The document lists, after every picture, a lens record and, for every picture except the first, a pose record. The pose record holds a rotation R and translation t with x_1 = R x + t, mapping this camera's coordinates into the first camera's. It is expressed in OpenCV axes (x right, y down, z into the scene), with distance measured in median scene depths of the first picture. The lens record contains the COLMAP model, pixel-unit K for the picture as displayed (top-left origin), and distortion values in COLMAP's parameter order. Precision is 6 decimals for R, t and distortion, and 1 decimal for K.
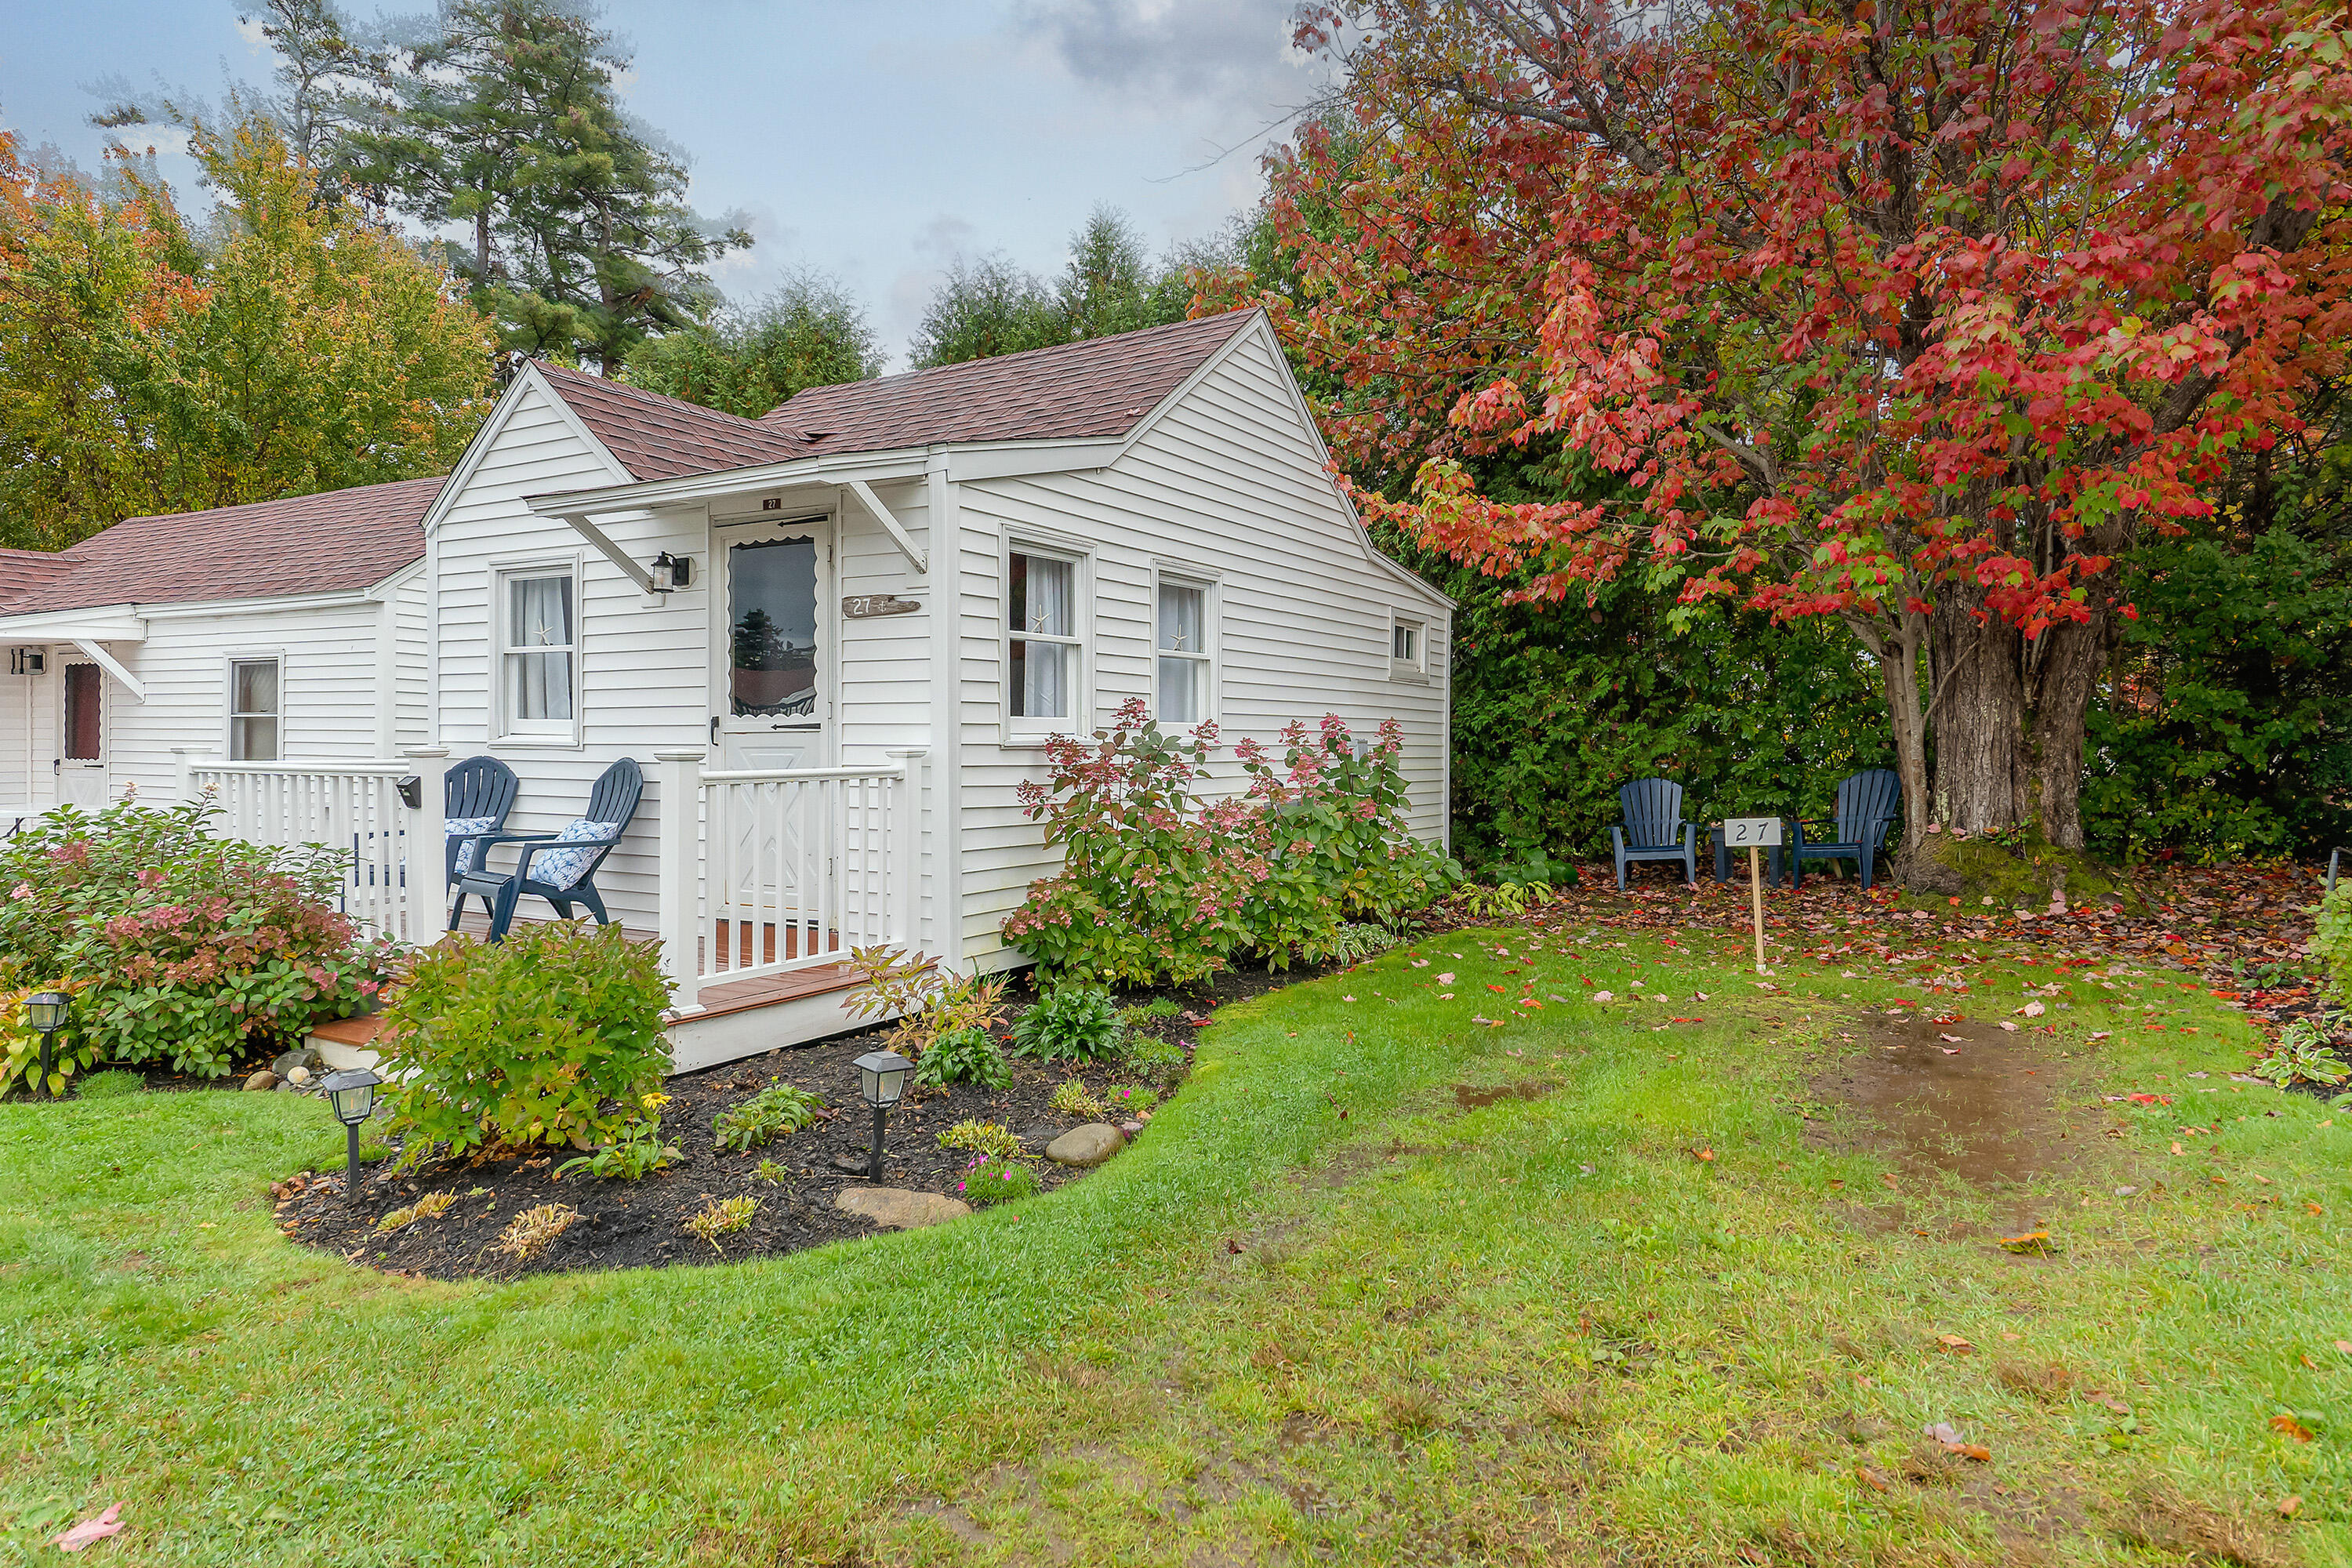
lens RADIAL K [[1424.1, 0, 1168.5], [0, 1424.1, 726.6], [0, 0, 1]] dist [-0.000818, -0.000990]
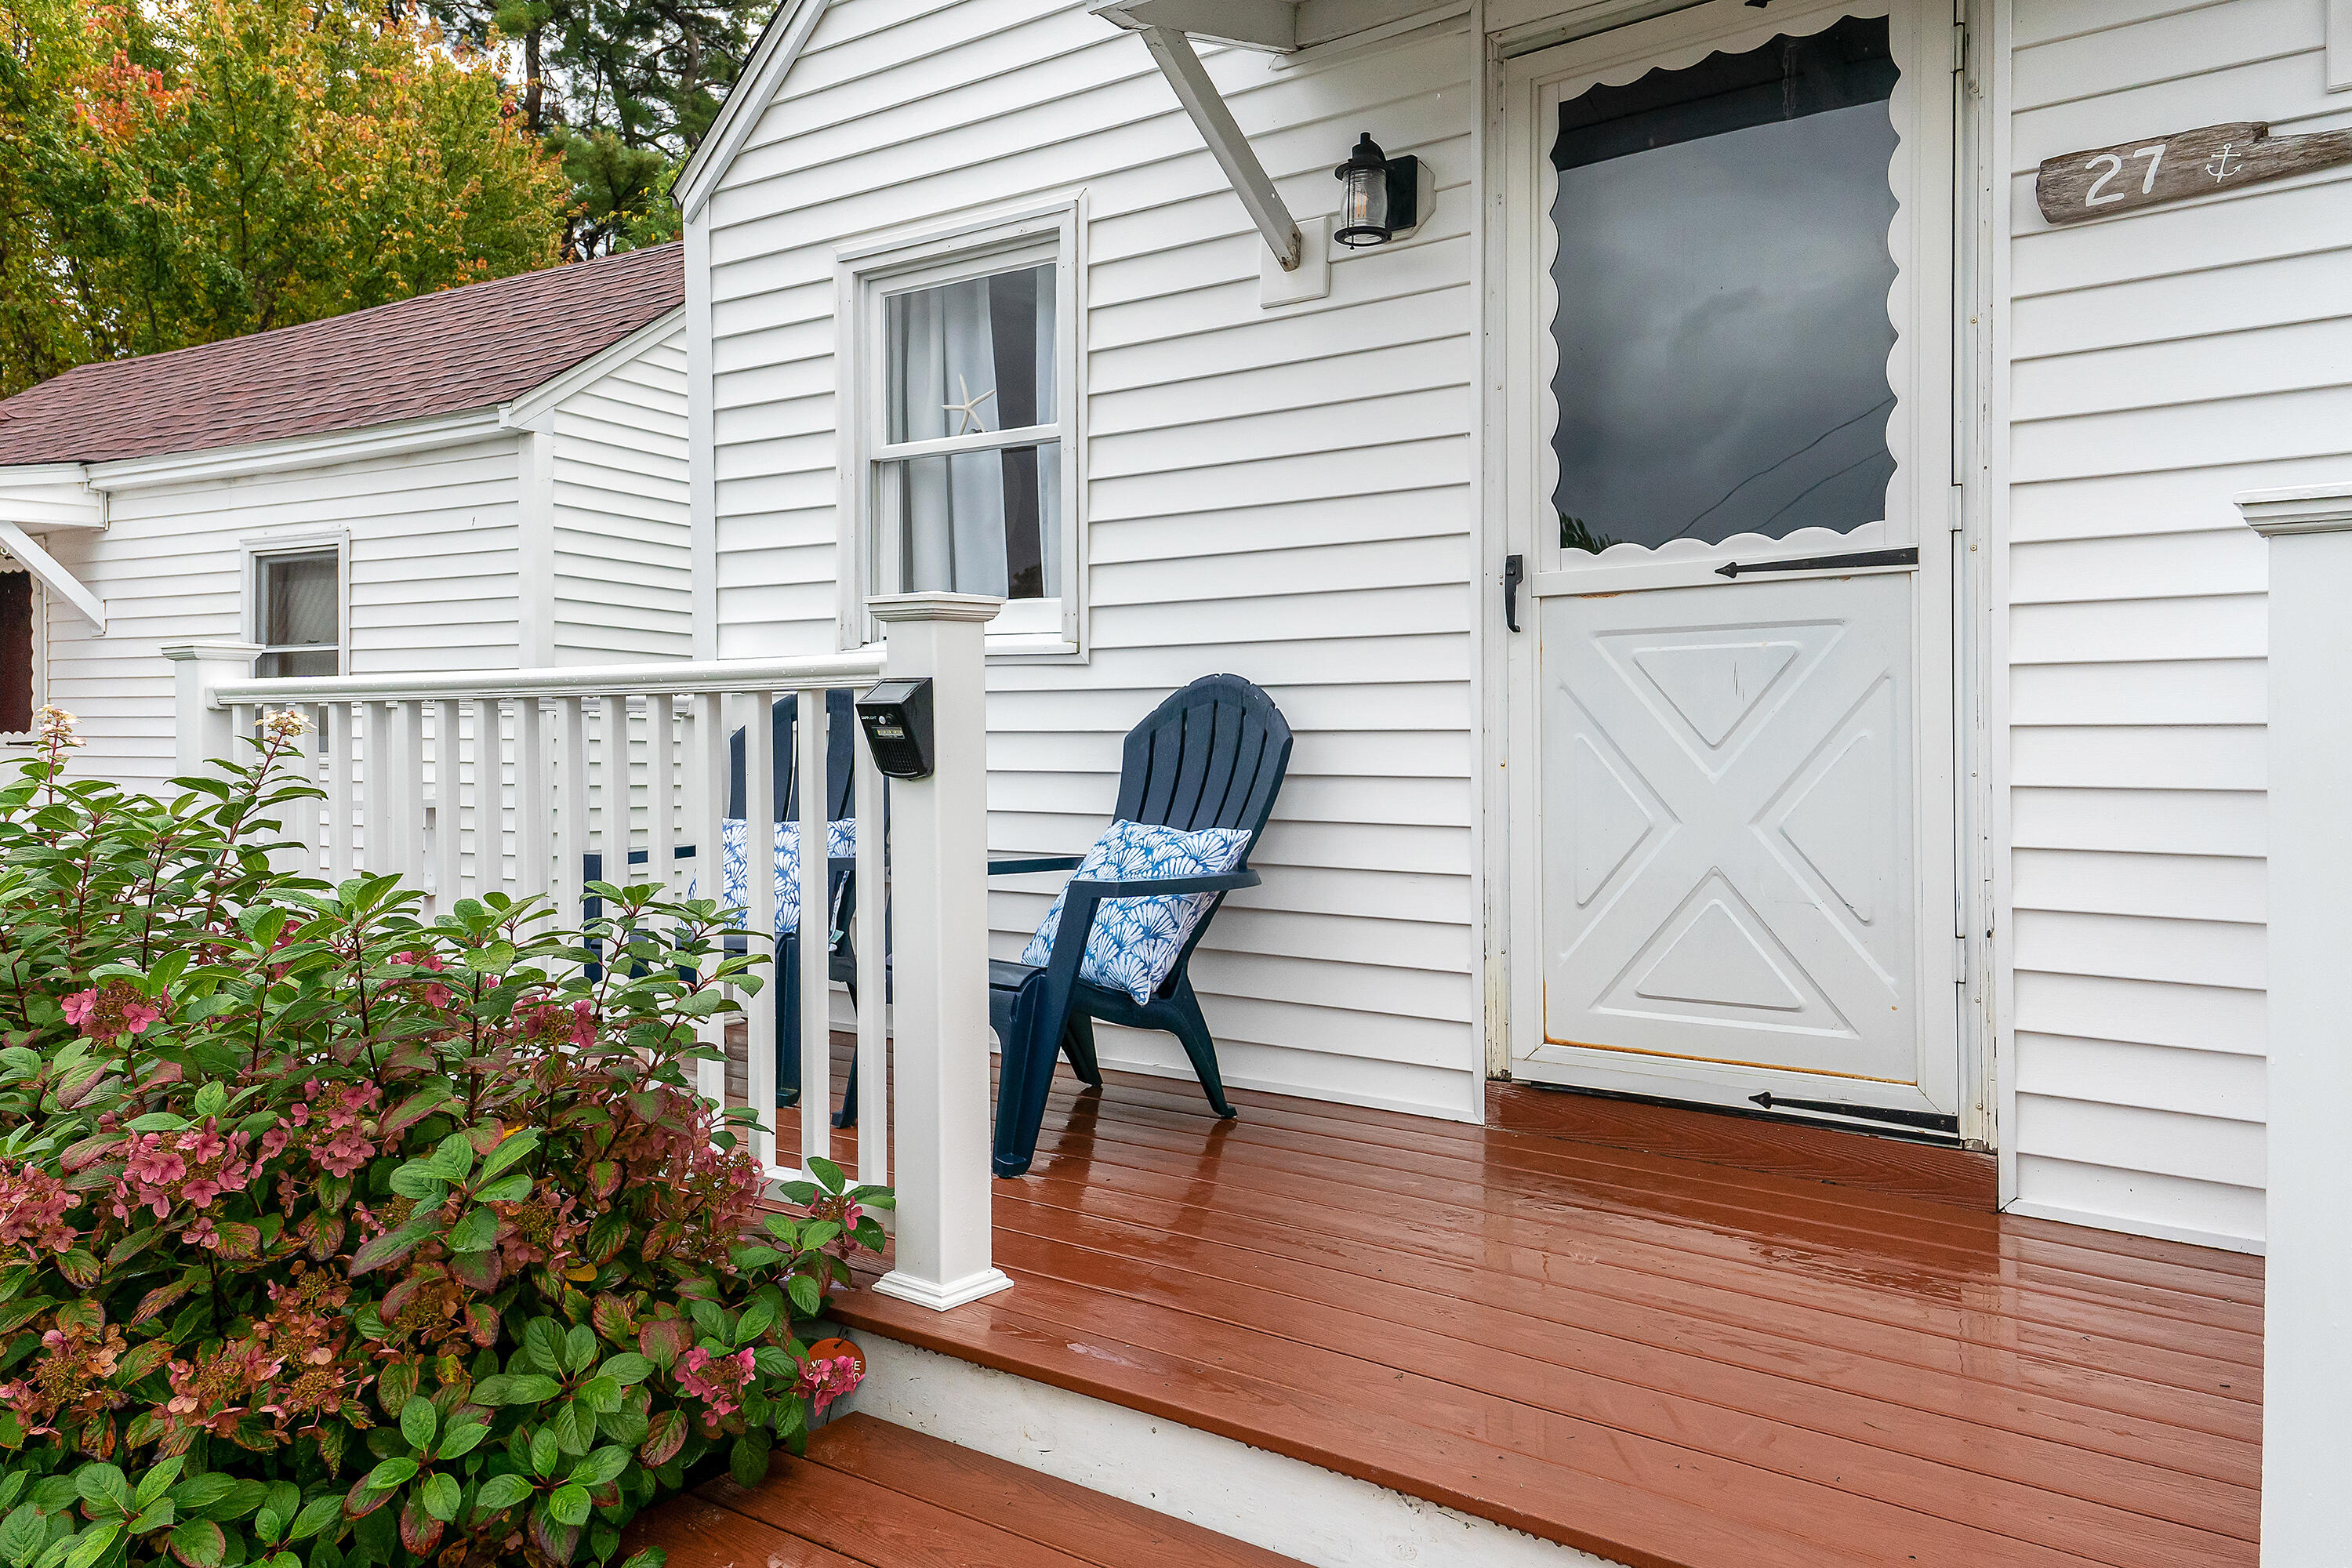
lens RADIAL K [[1722.6, 0, 1138.9], [0, 1722.6, 735.0], [0, 0, 1]] dist [0.128729, -0.063330]
pose [[0.994843, -0.003573, -0.101365, -0.326272], [0.003957, 0.999986, 0.003580, 0.034616], [0.101351, -0.003963, 0.994843, 0.457930]]
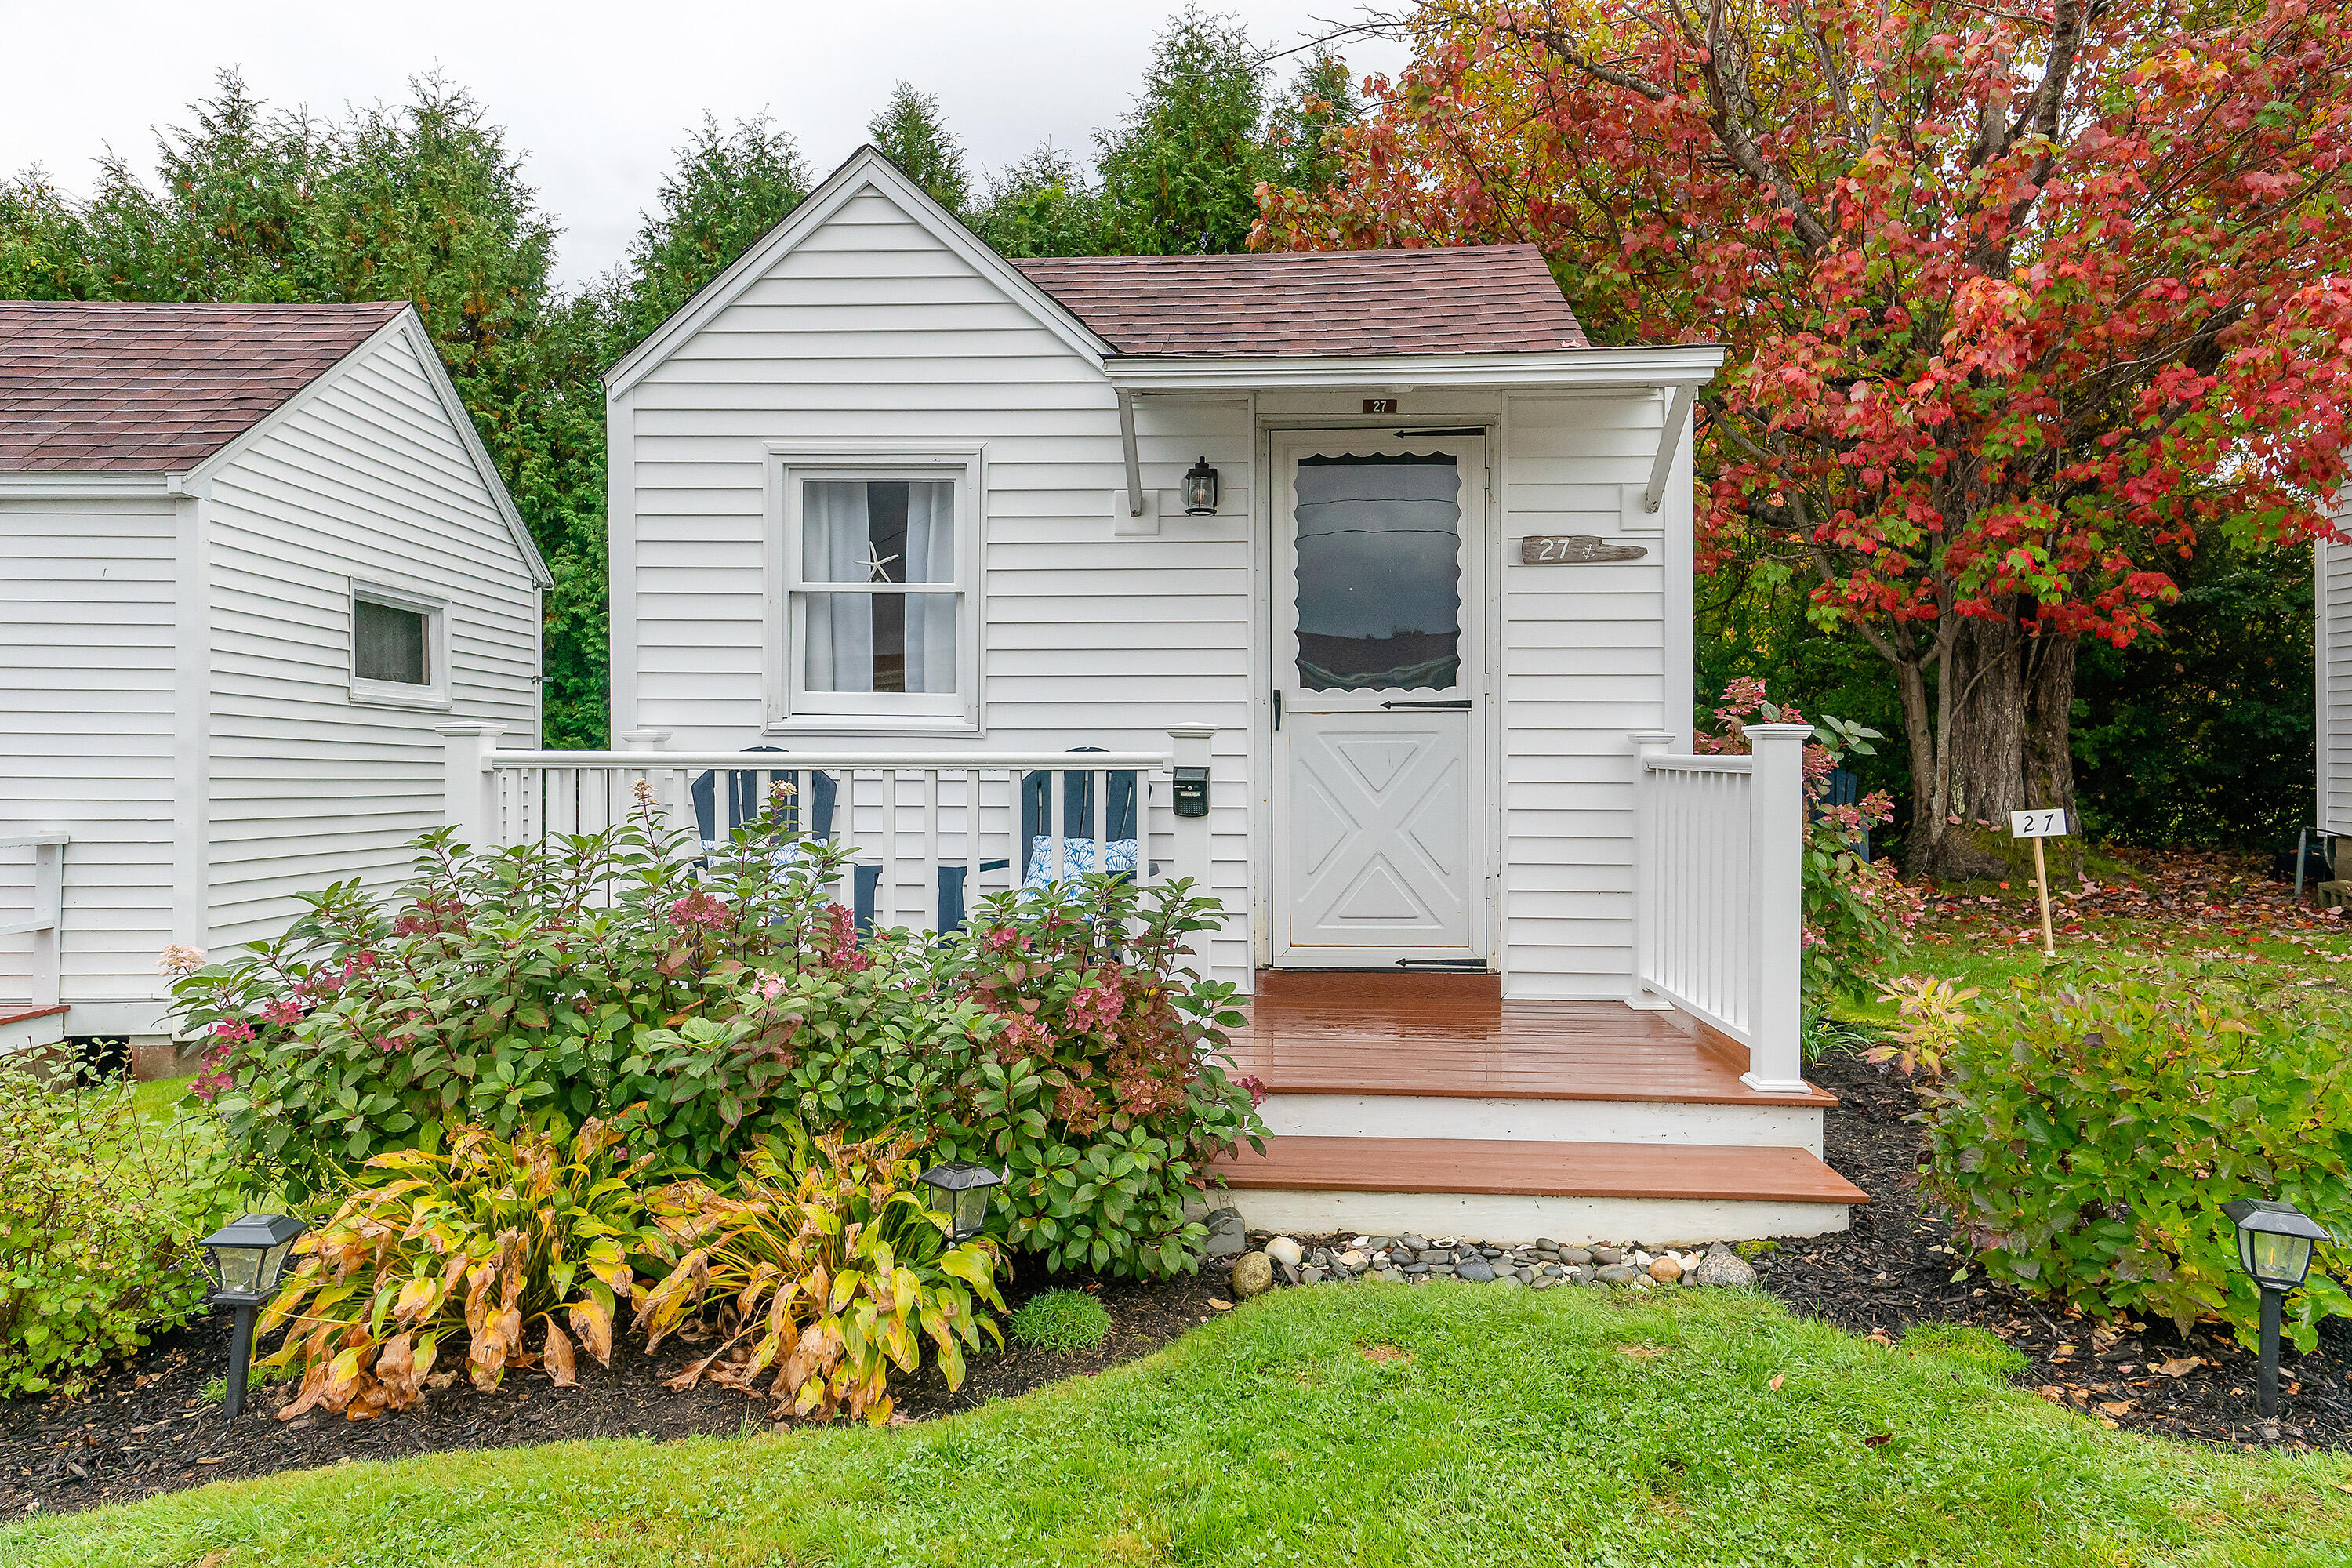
lens RADIAL K [[1525.5, 0, 1173.8], [0, 1525.5, 743.9], [0, 0, 1]] dist [0.034765, -0.000699]
pose [[0.878772, 0.003535, 0.477228, -0.646667], [-0.004235, 0.999991, 0.000391, 0.017869], [-0.477223, -0.002365, 0.878779, 0.297610]]
